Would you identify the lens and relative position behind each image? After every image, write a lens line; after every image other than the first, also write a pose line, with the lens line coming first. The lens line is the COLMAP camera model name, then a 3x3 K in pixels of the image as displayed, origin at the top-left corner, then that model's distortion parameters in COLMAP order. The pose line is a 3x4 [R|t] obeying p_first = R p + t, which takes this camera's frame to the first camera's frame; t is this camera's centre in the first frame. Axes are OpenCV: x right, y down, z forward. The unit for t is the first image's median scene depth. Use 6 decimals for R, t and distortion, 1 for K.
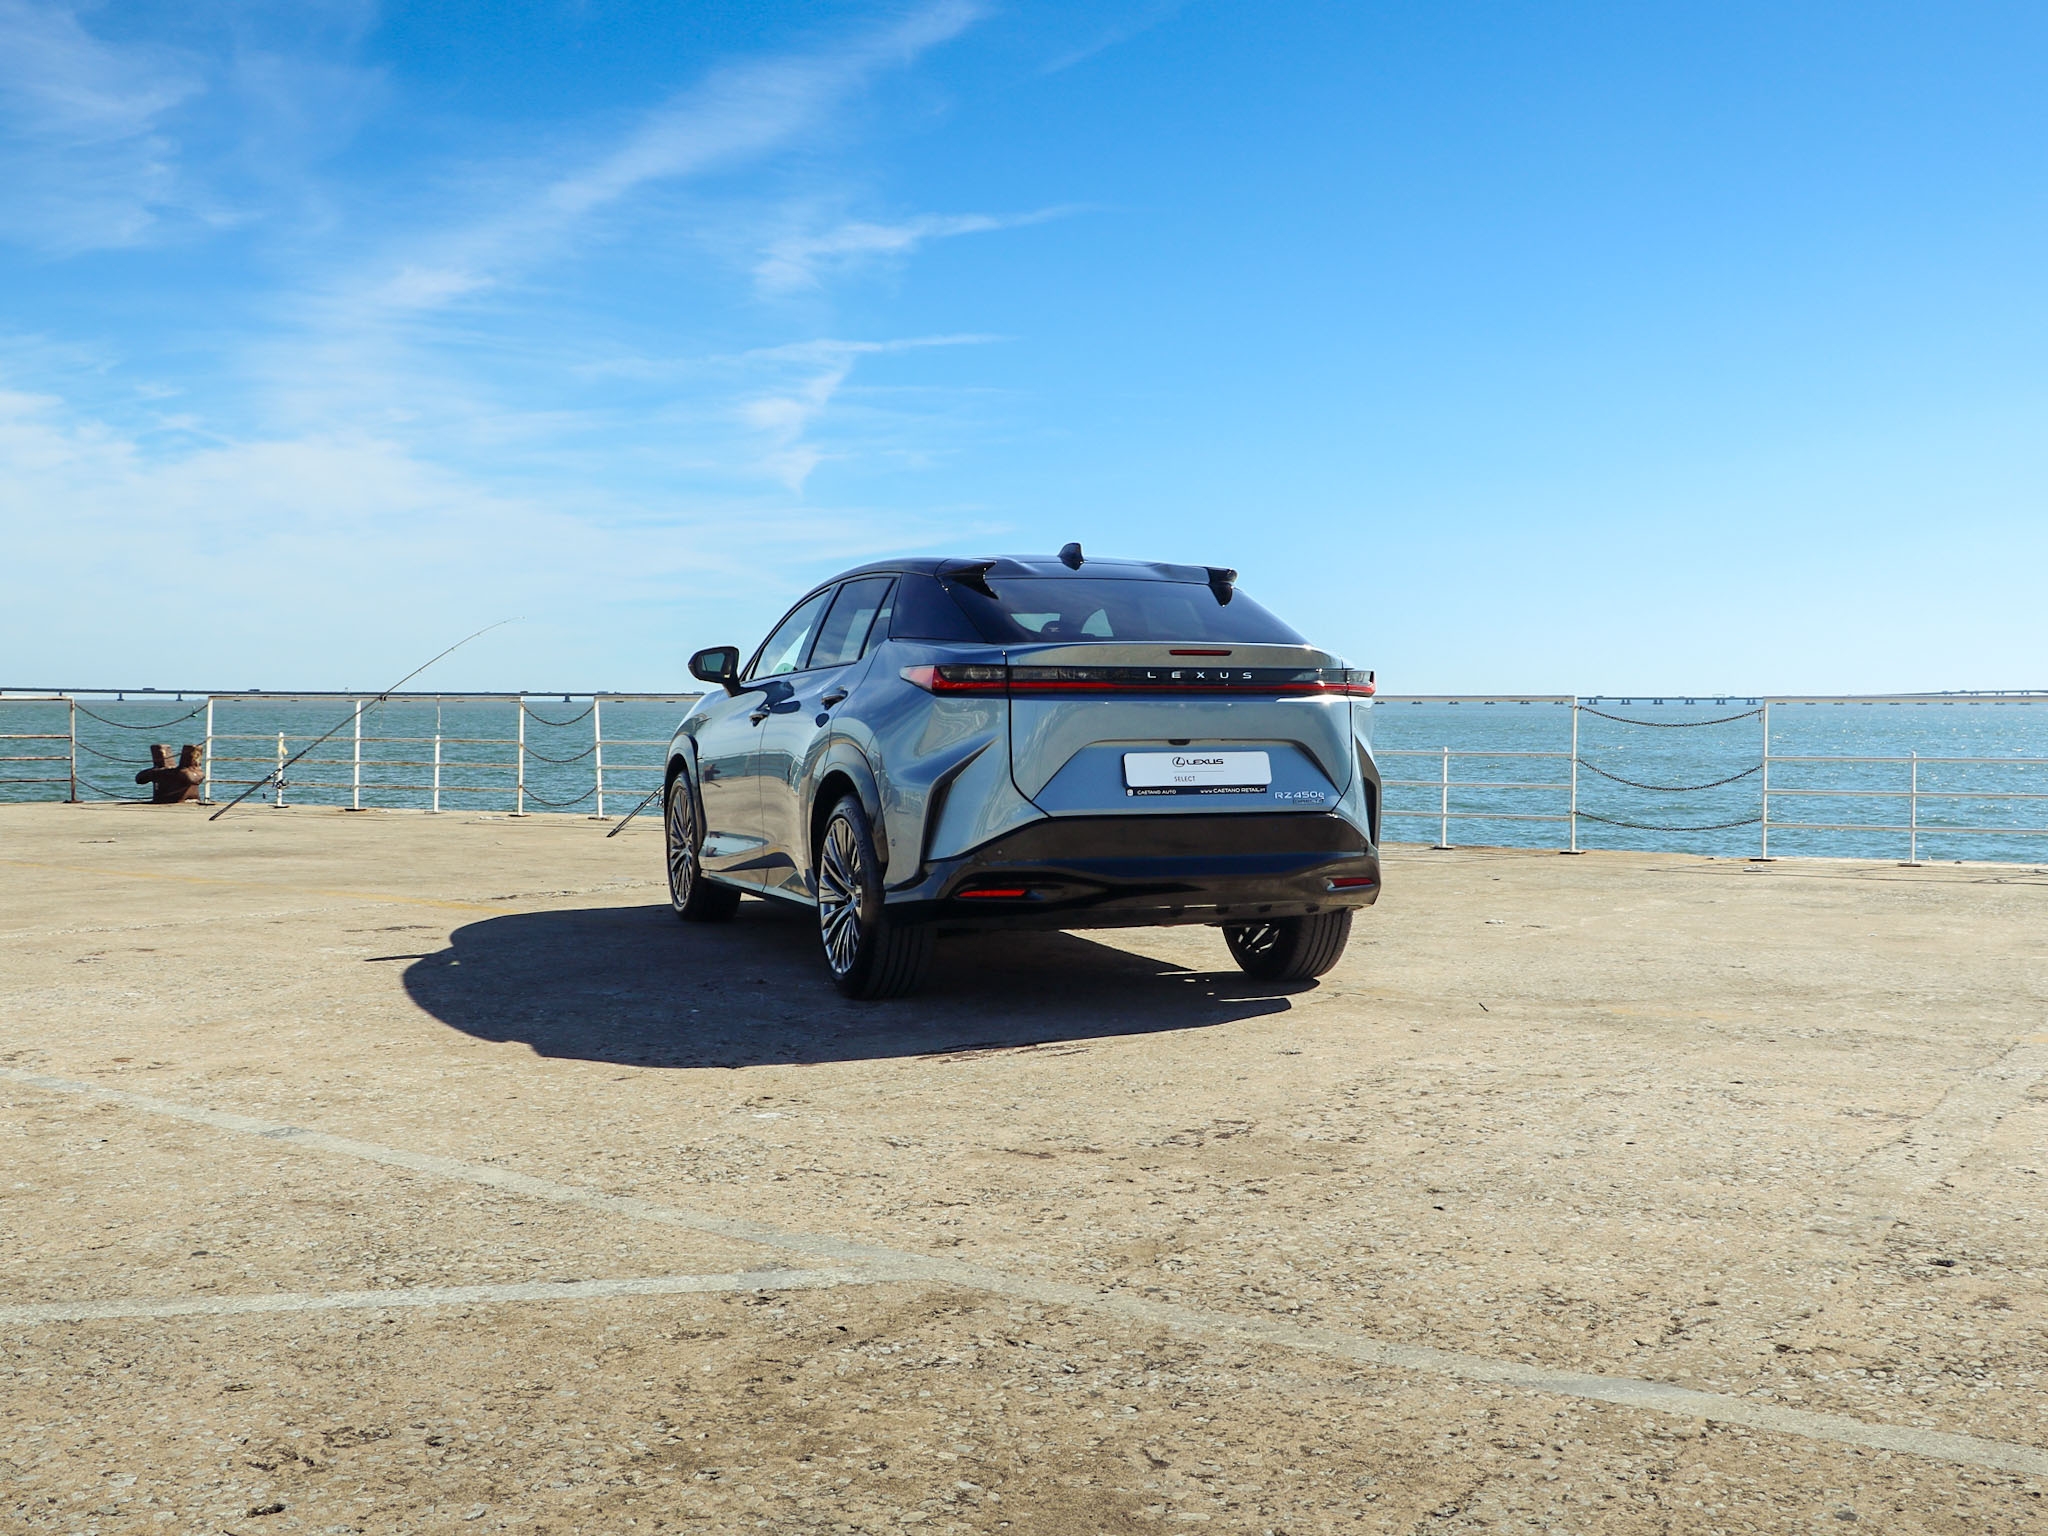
lens RADIAL K [[2061.2, 0, 1032.6], [0, 2061.2, 700.7], [0, 0, 1]] dist [-0.113711, 0.000000]
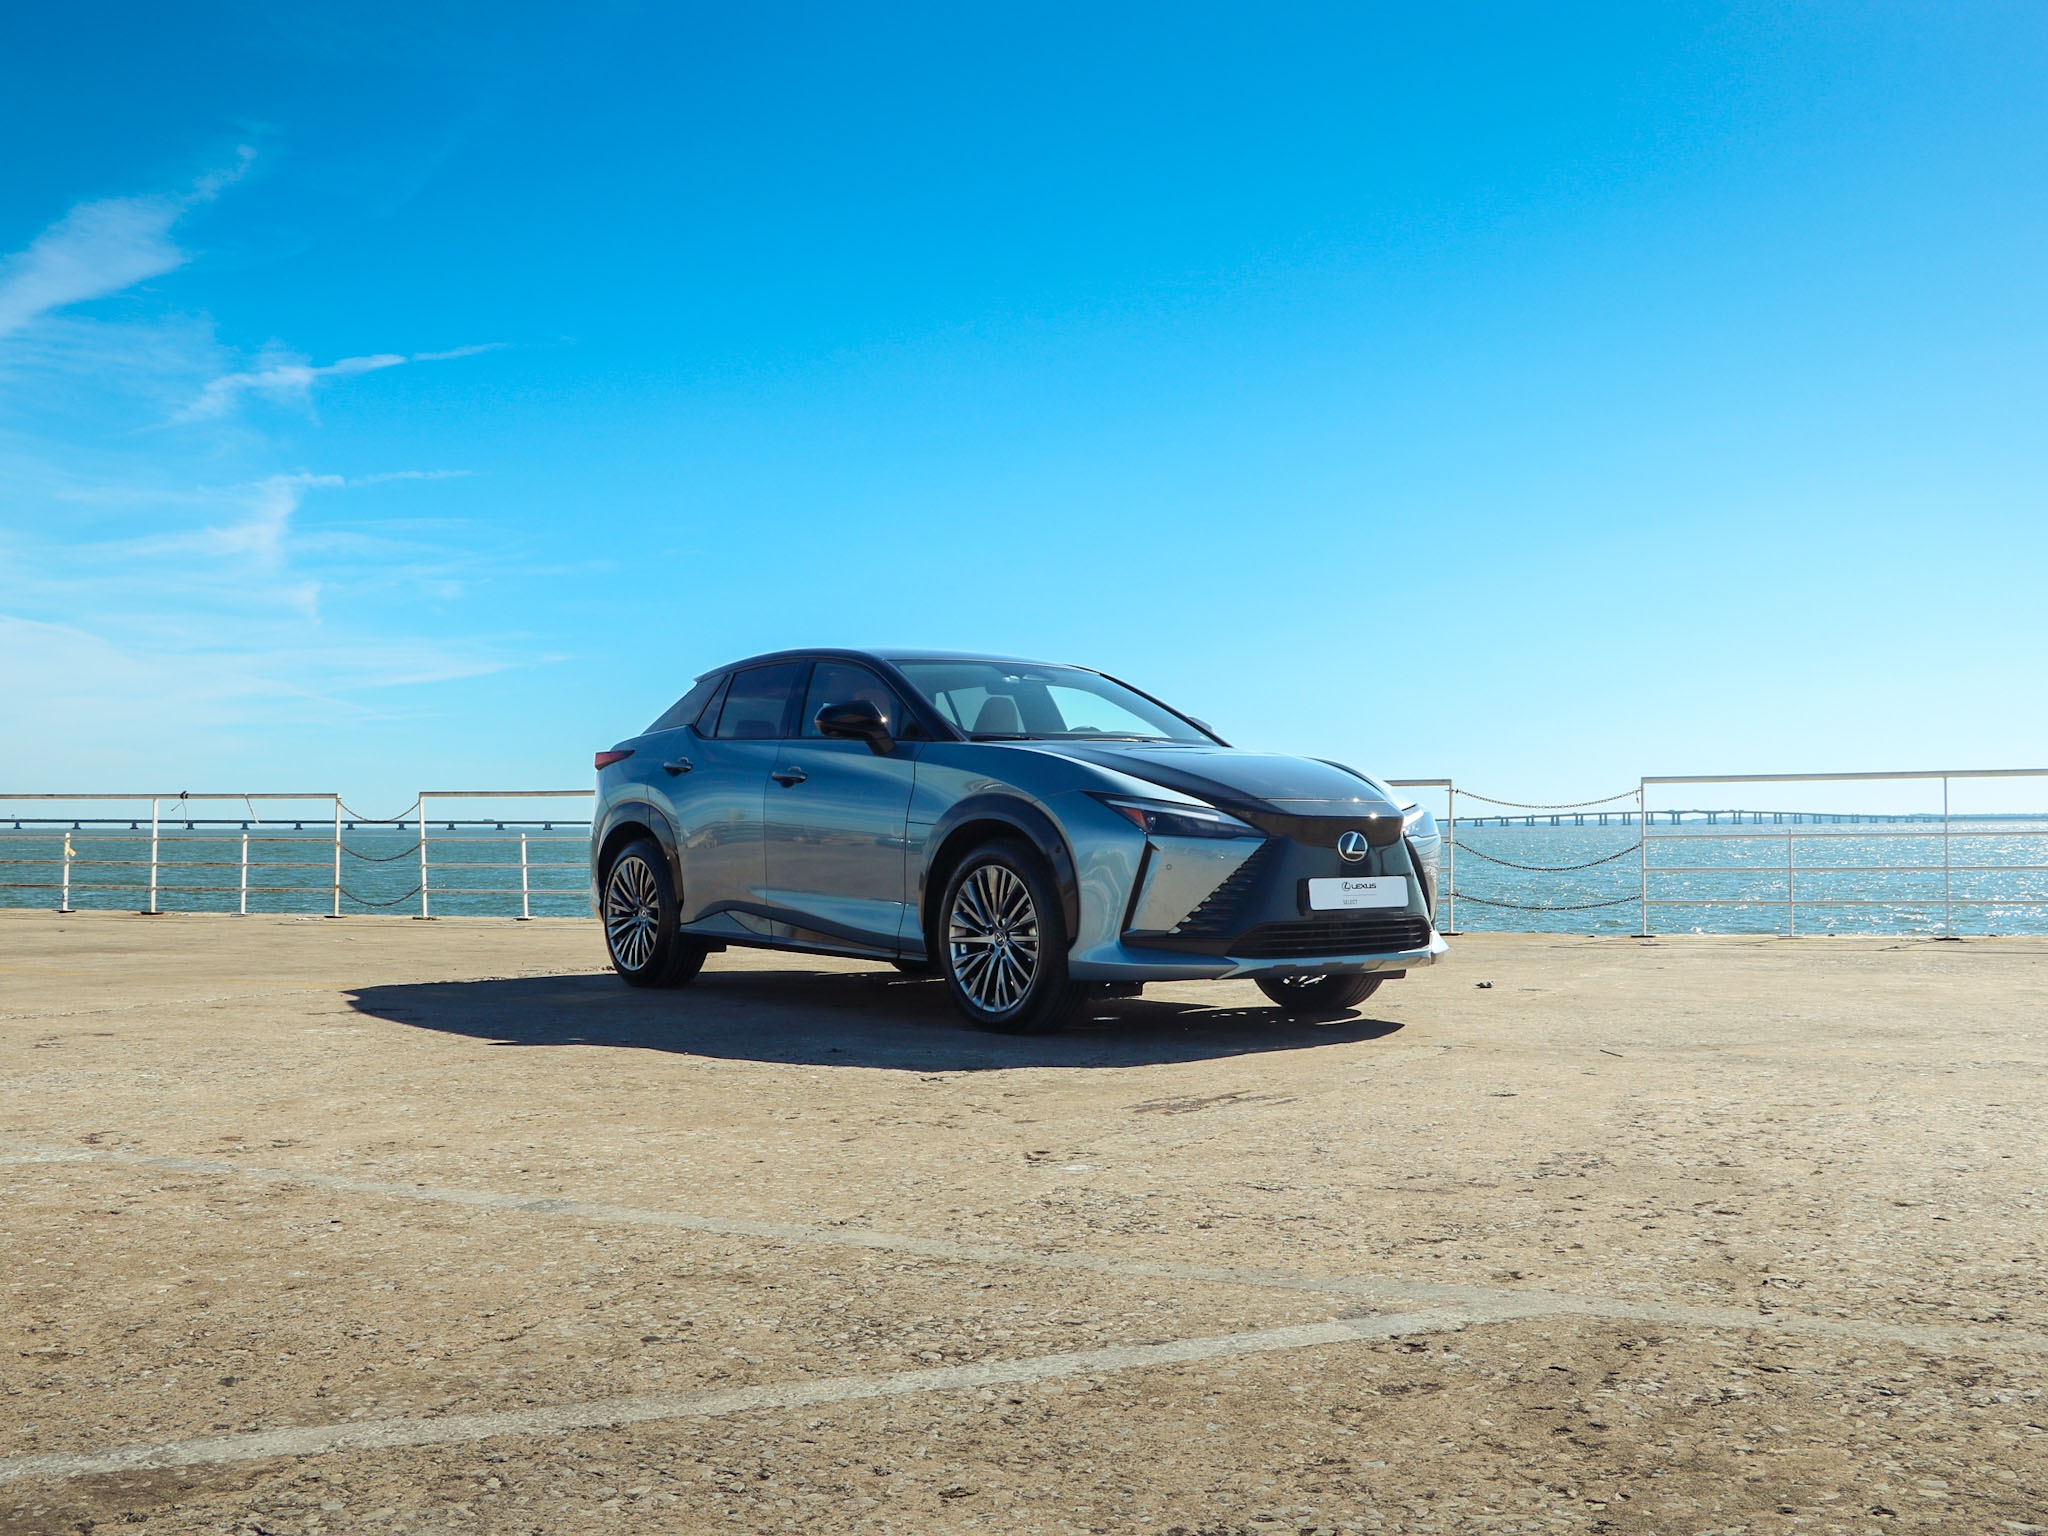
lens RADIAL K [[1990.0, 0, 1012.7], [0, 1990.0, 751.4], [0, 0, 1]] dist [-0.098805, 0.000000]
pose [[0.988657, 0.000603, 0.150189, -0.281702], [0.005059, 0.999291, -0.037312, 0.054261], [-0.150105, 0.037649, 0.987953, 0.150657]]
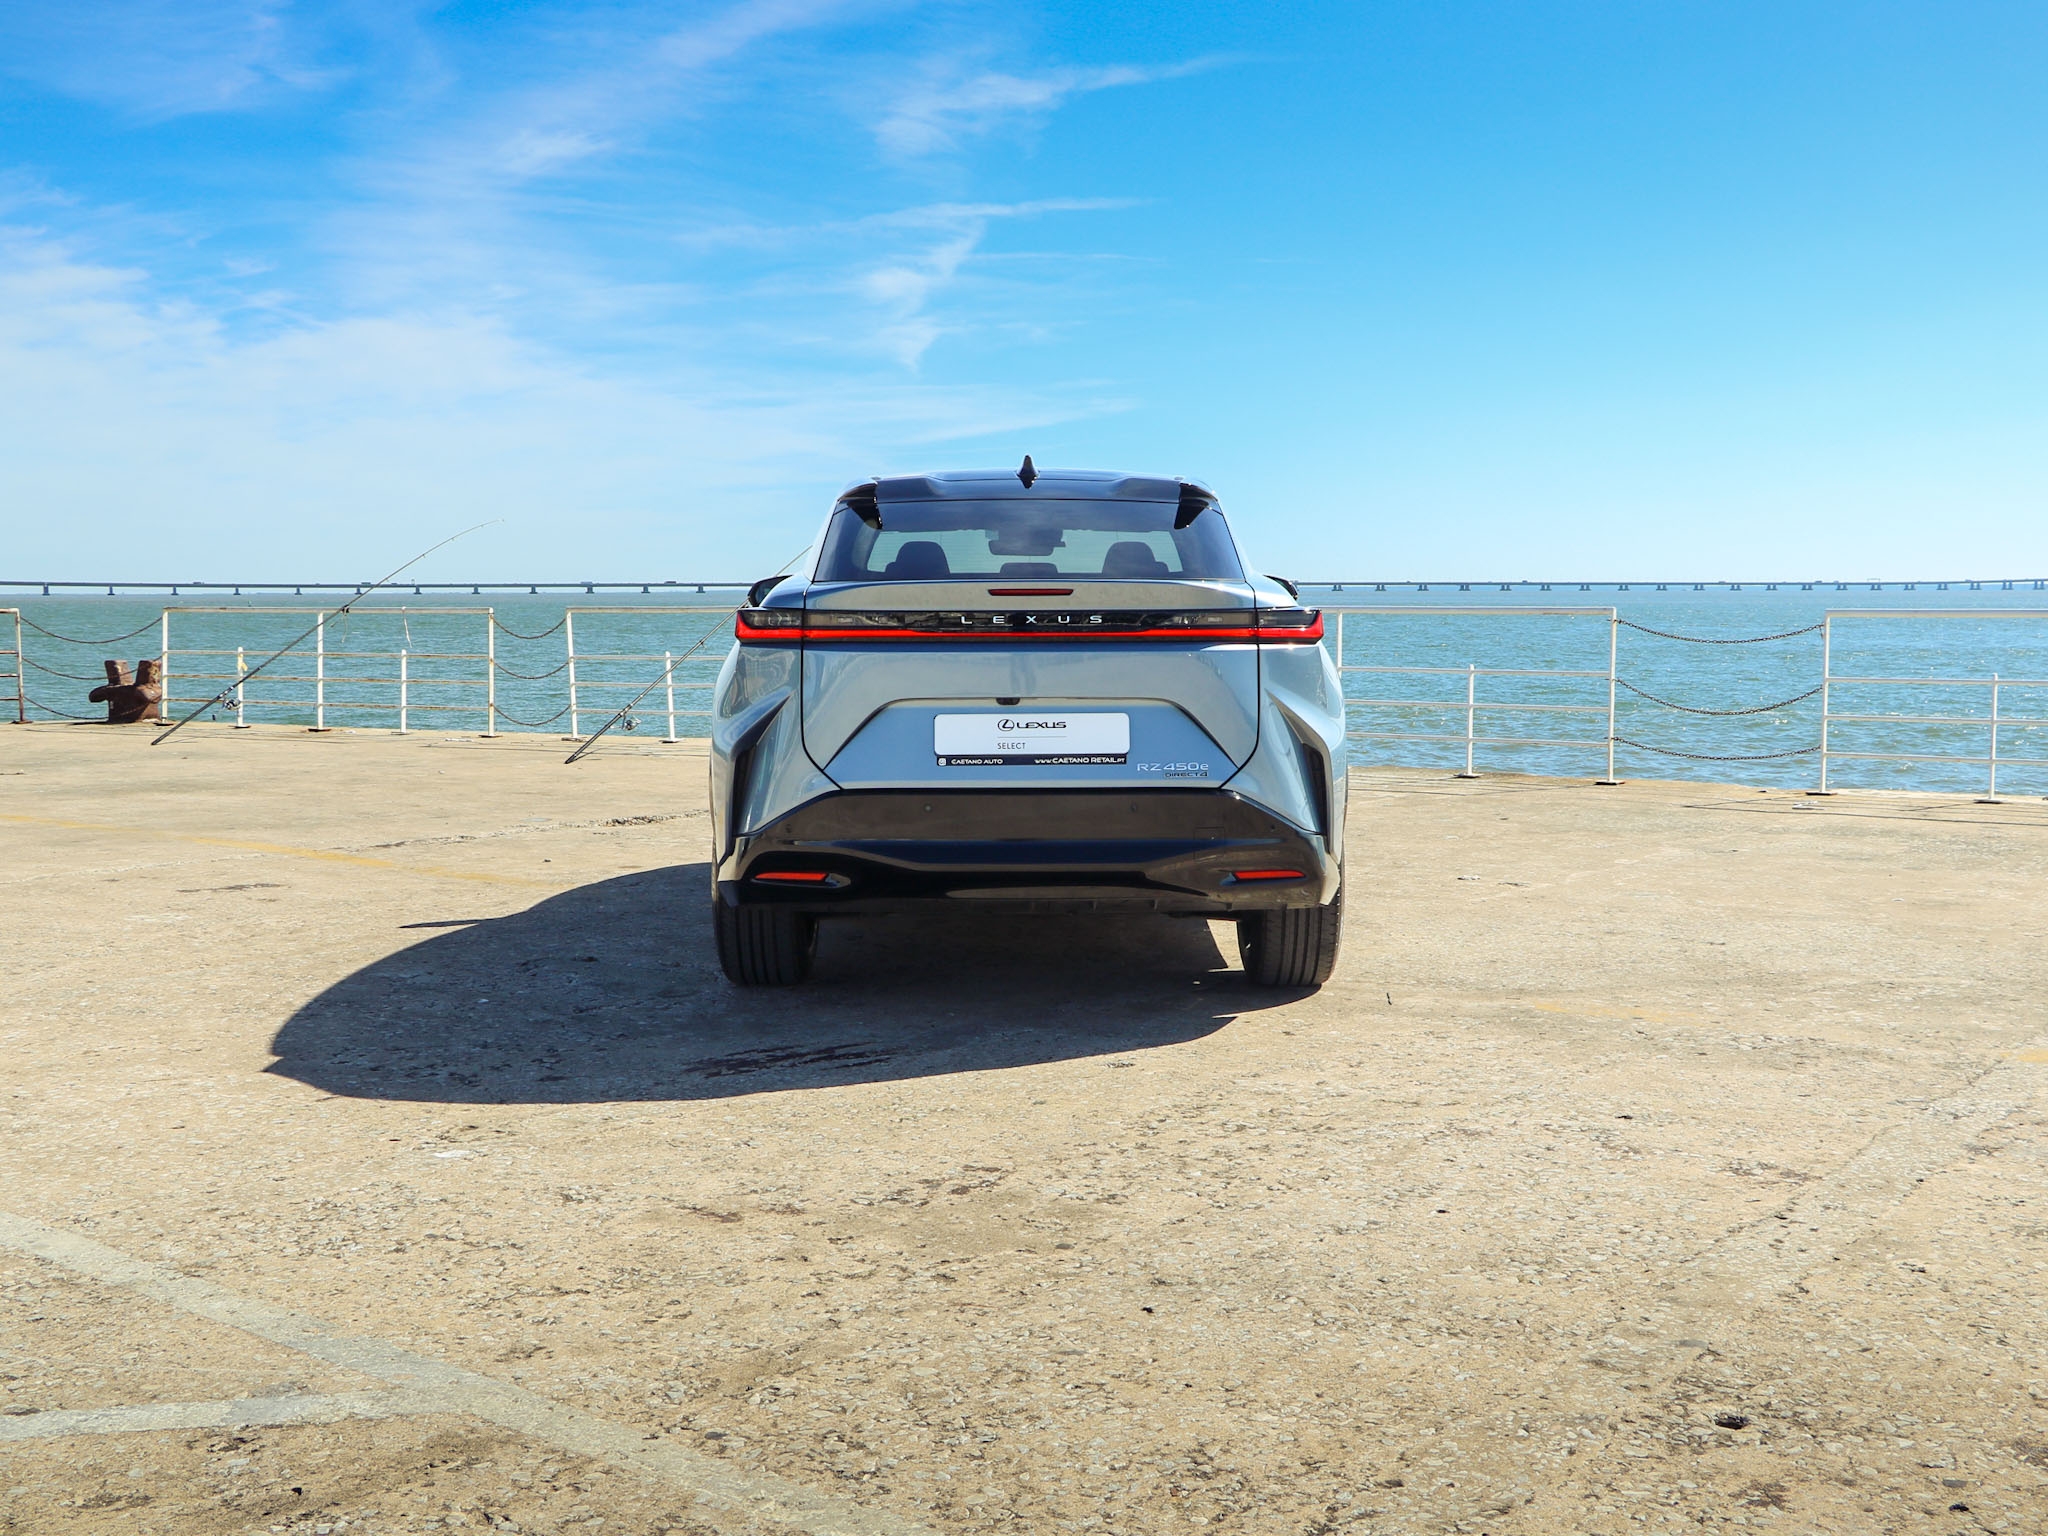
lens RADIAL K [[2178.3, 0, 1031.5], [0, 2178.3, 749.0], [0, 0, 1]] dist [-0.080207, 0.000000]
pose [[0.998859, -0.001512, -0.047742, 0.156927], [0.005018, 0.997291, 0.073392, -0.032944], [0.047502, -0.073548, 0.996160, 0.116469]]
